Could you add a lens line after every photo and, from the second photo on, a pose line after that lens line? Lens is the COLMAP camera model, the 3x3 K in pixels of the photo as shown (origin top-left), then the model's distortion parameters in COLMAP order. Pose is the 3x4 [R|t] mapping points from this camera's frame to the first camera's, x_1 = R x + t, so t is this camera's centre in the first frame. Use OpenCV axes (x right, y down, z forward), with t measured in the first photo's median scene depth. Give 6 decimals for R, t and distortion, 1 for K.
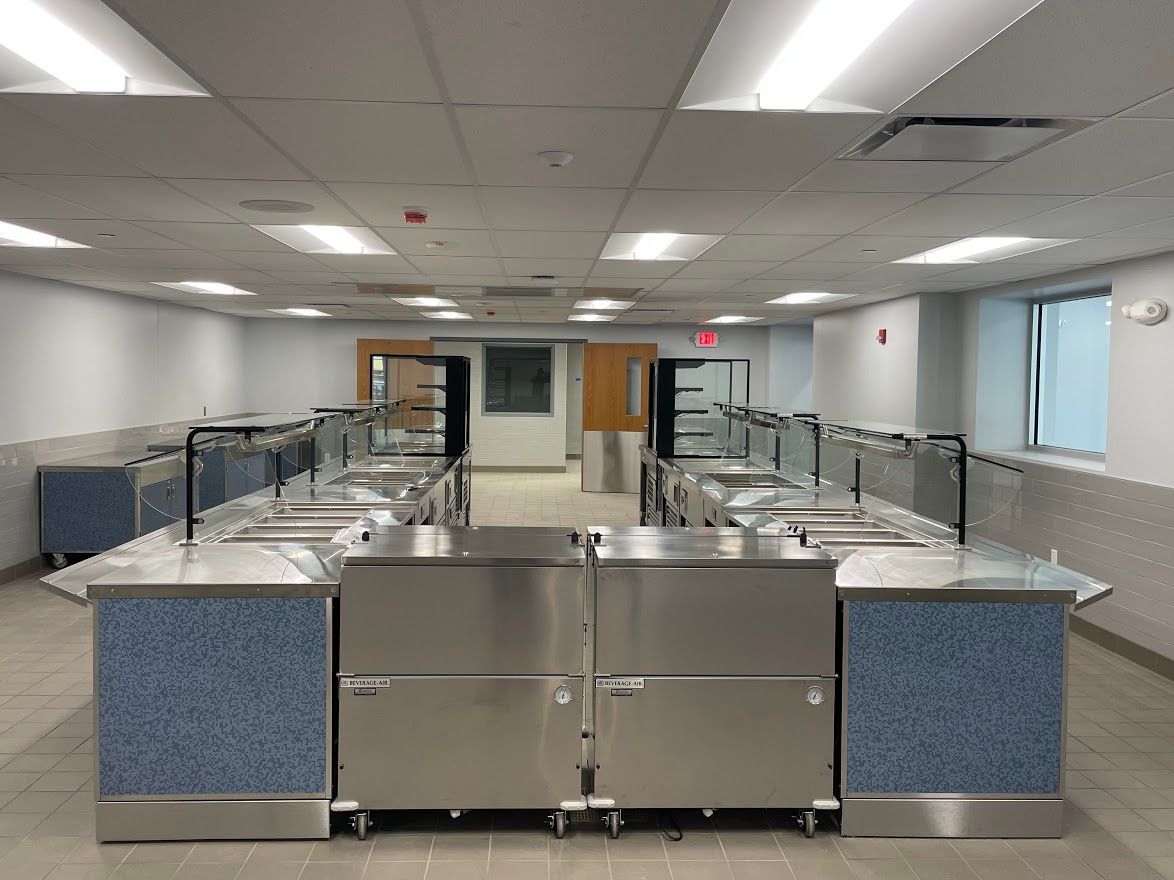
lens RADIAL K [[1050.7, 0, 585.0], [0, 1050.7, 432.7], [0, 0, 1]] dist [0.040295, -0.035459]
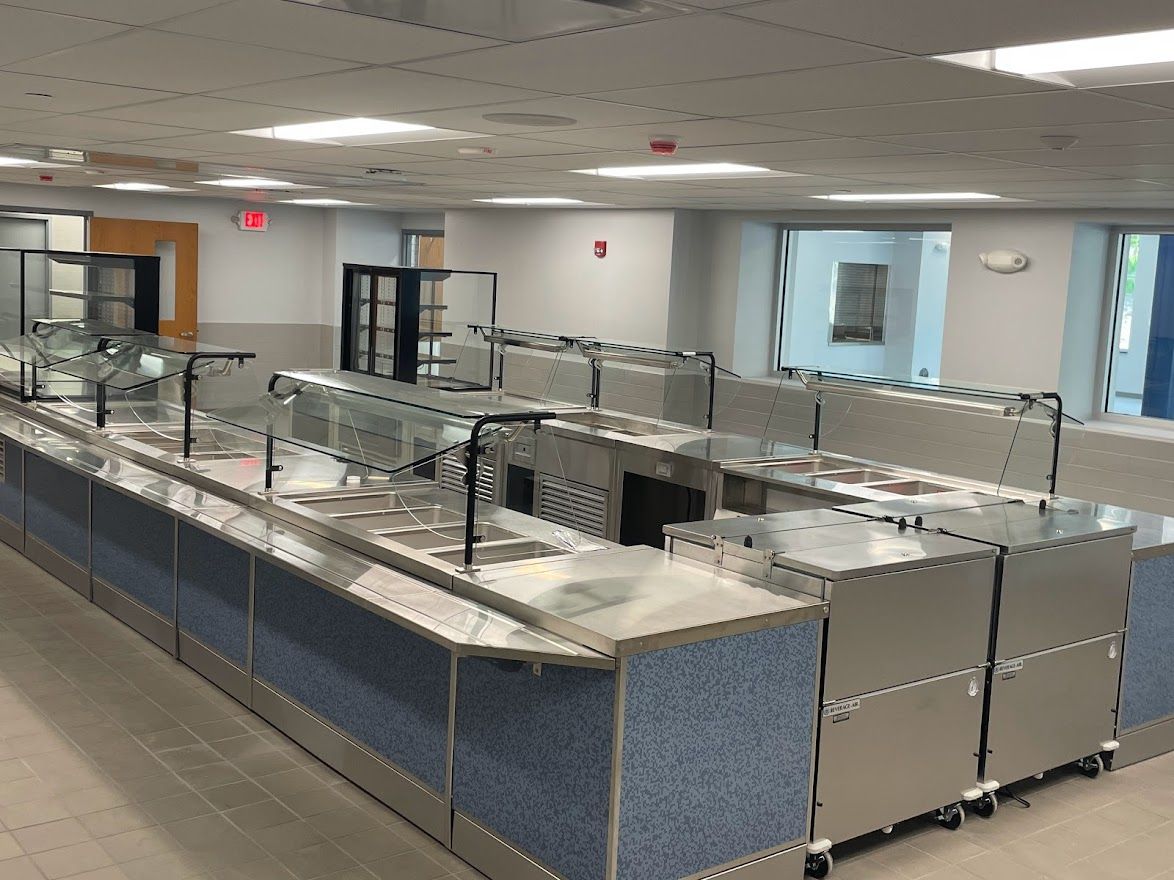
lens RADIAL K [[1325.0, 0, 582.5], [0, 1325.0, 429.5], [0, 0, 1]] dist [0.059661, 0.000000]
pose [[0.800920, -0.044022, 0.597151, -1.049228], [-0.011146, 0.996025, 0.088376, -0.095035], [-0.598668, -0.077437, 0.797245, 0.248719]]
